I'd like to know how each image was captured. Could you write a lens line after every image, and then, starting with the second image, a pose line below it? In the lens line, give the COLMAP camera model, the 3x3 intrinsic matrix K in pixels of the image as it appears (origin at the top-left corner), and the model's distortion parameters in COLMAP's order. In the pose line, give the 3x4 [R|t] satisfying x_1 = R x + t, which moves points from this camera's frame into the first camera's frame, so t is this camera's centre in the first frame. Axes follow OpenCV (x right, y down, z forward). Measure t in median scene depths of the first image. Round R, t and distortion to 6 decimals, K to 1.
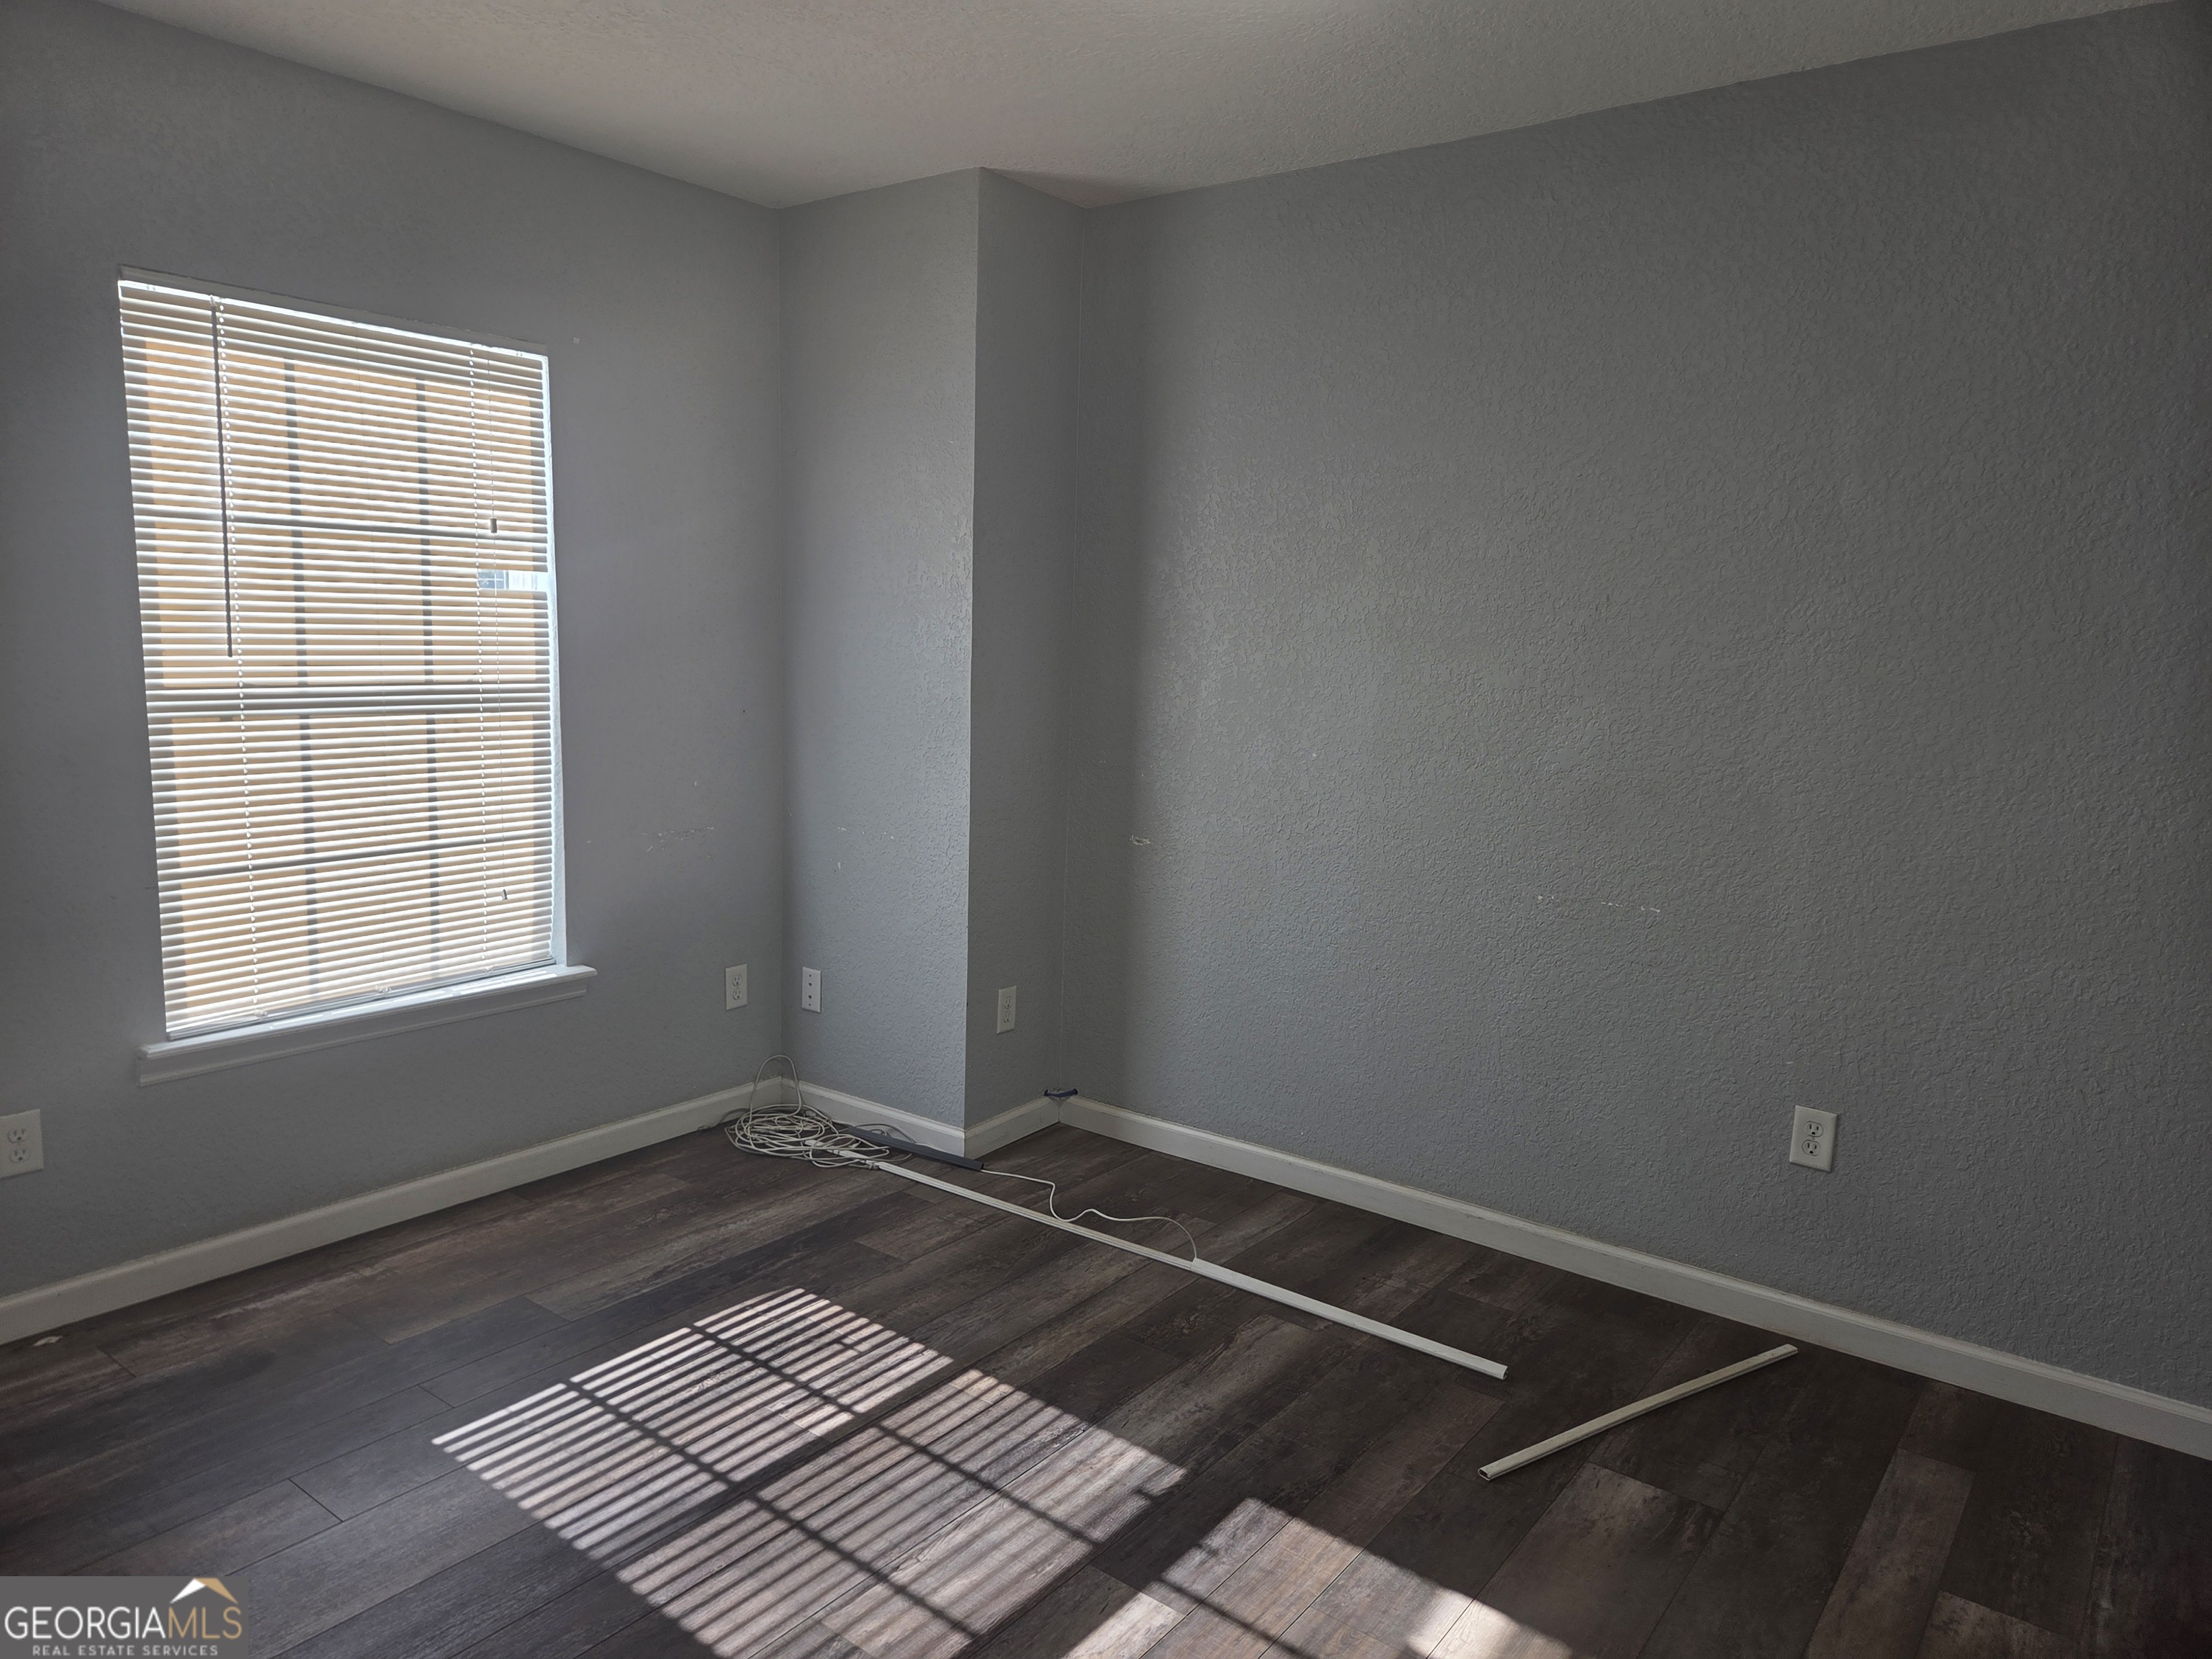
lens RADIAL K [[1484.1, 0, 1104.6], [0, 1484.1, 824.7], [0, 0, 1]] dist [0.050784, -0.040749]
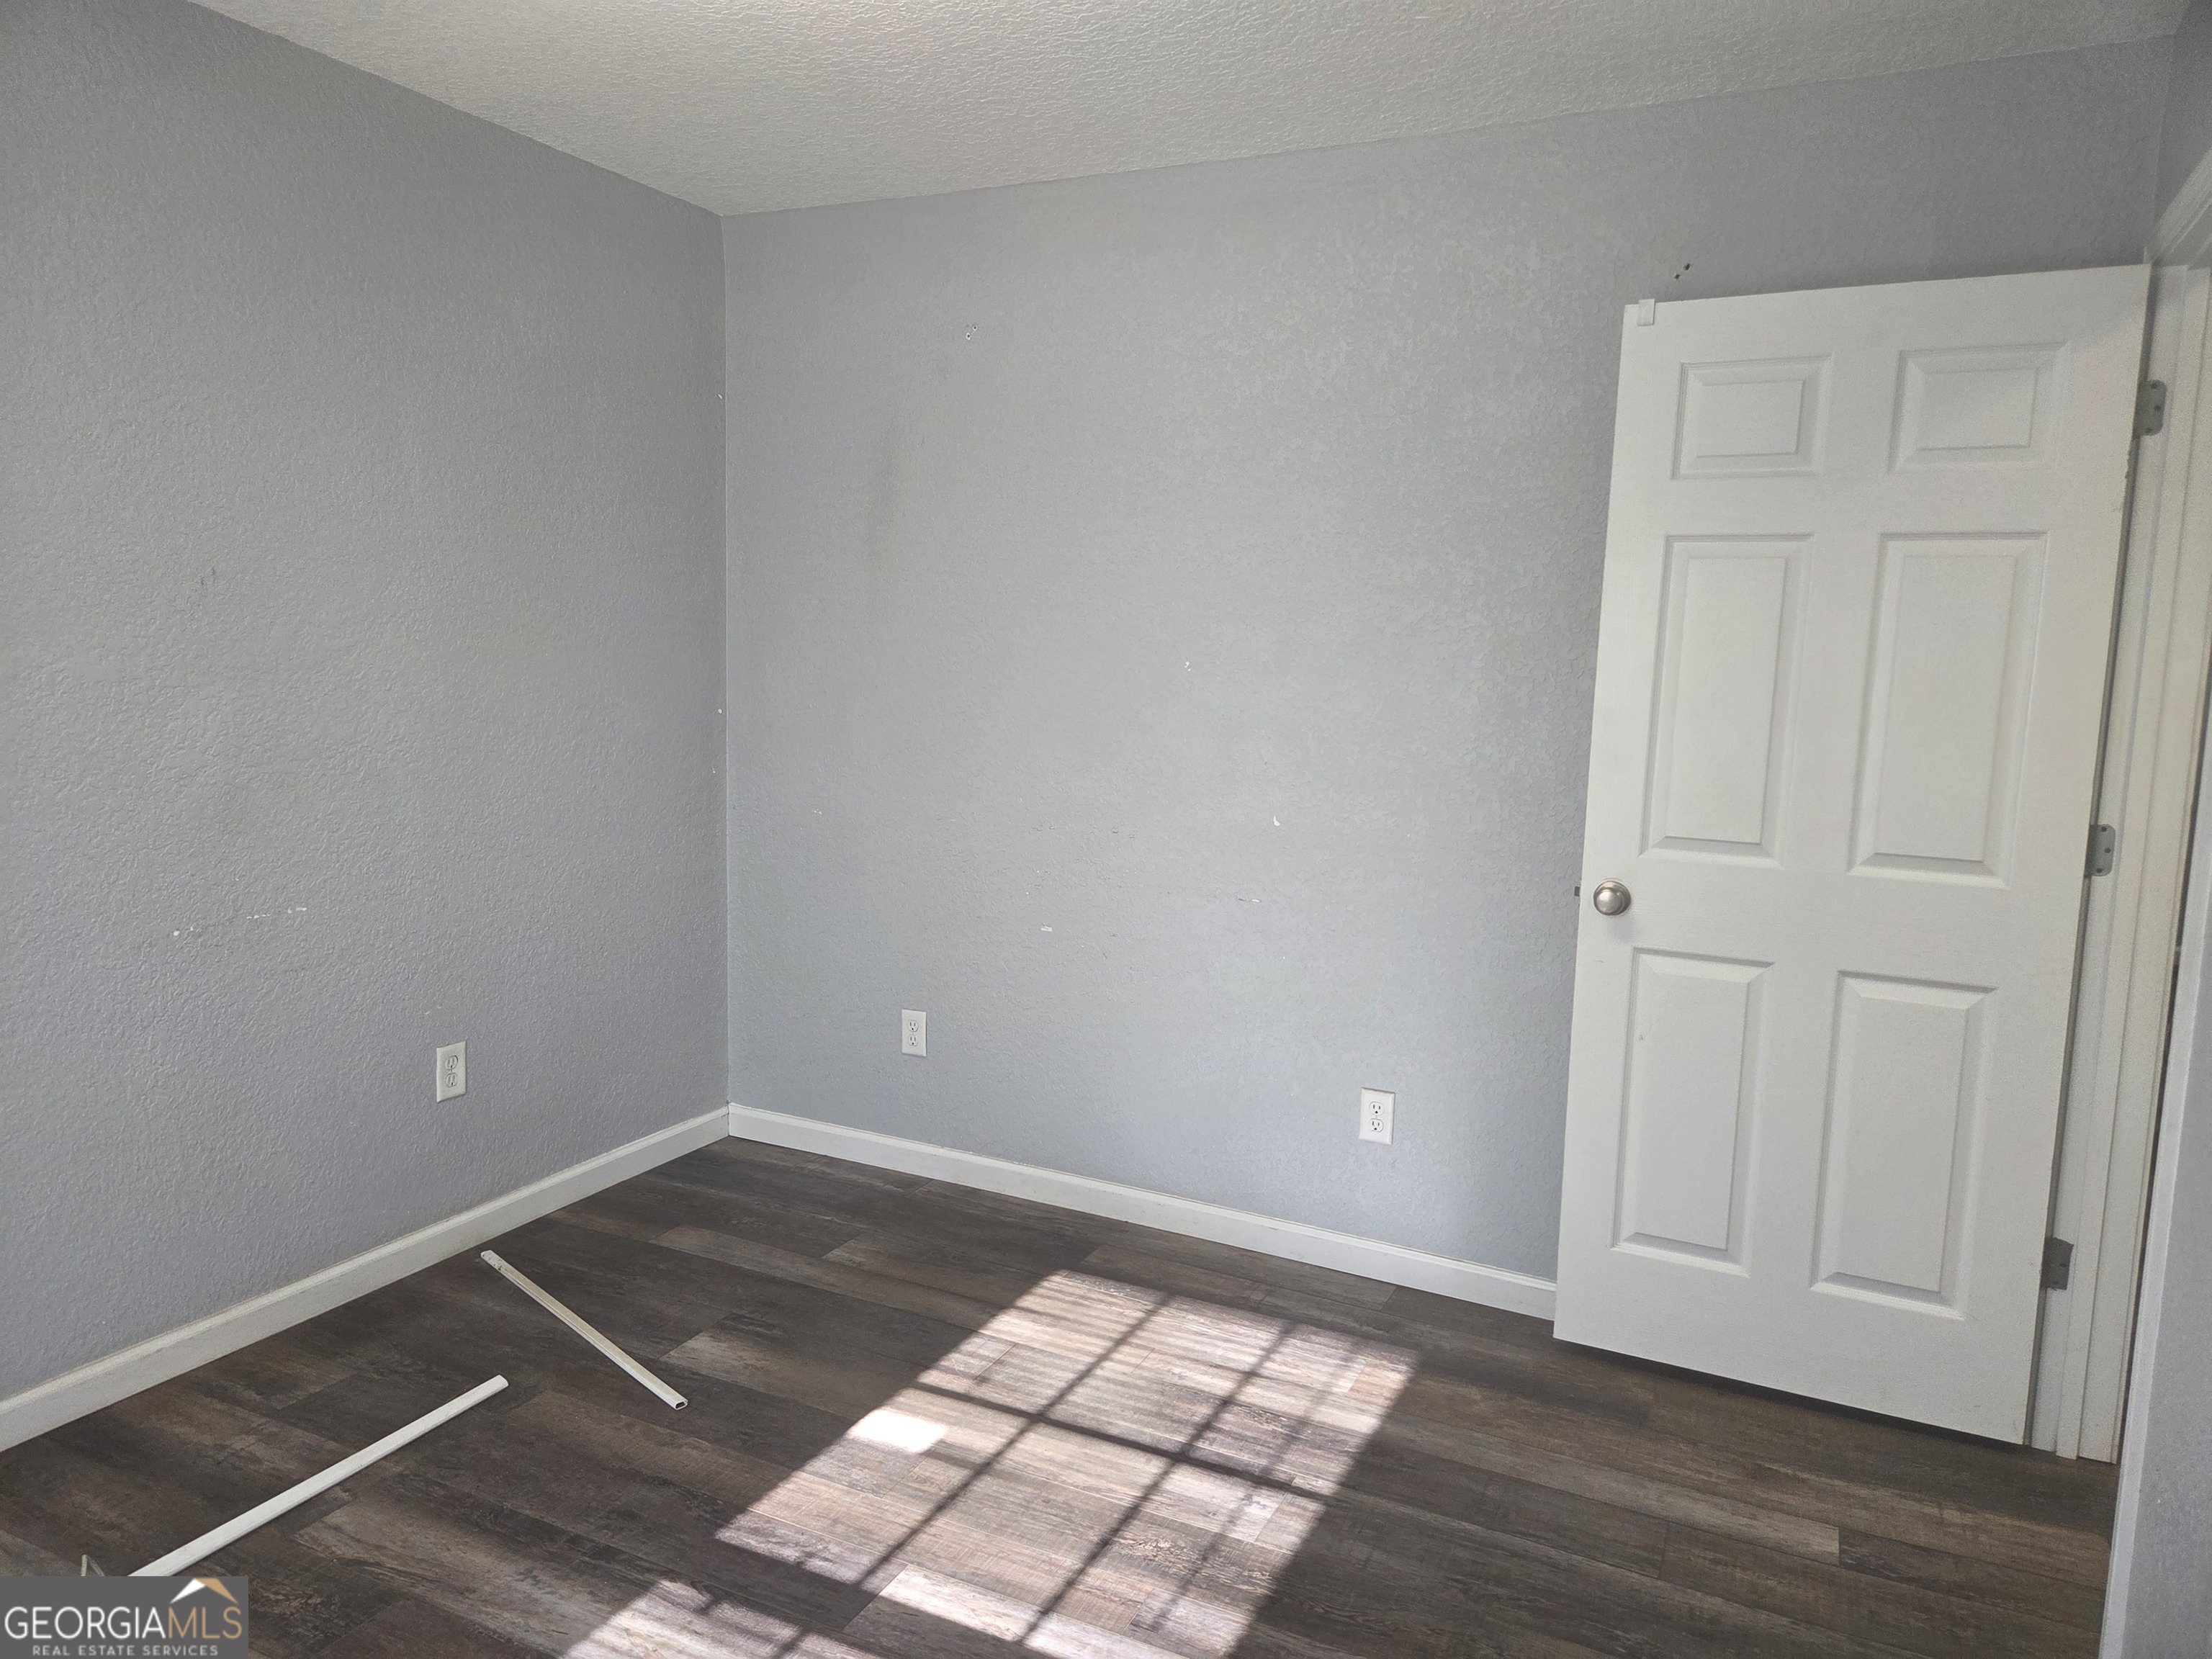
lens RADIAL K [[1484.1, 0, 1046.1], [0, 1484.1, 848.1], [0, 0, 1]] dist [0.050784, -0.040749]
pose [[-0.186434, -0.161463, 0.969109, -0.715137], [0.107886, 0.977073, 0.183545, -0.117560], [-0.976526, 0.138772, -0.164740, 0.798508]]
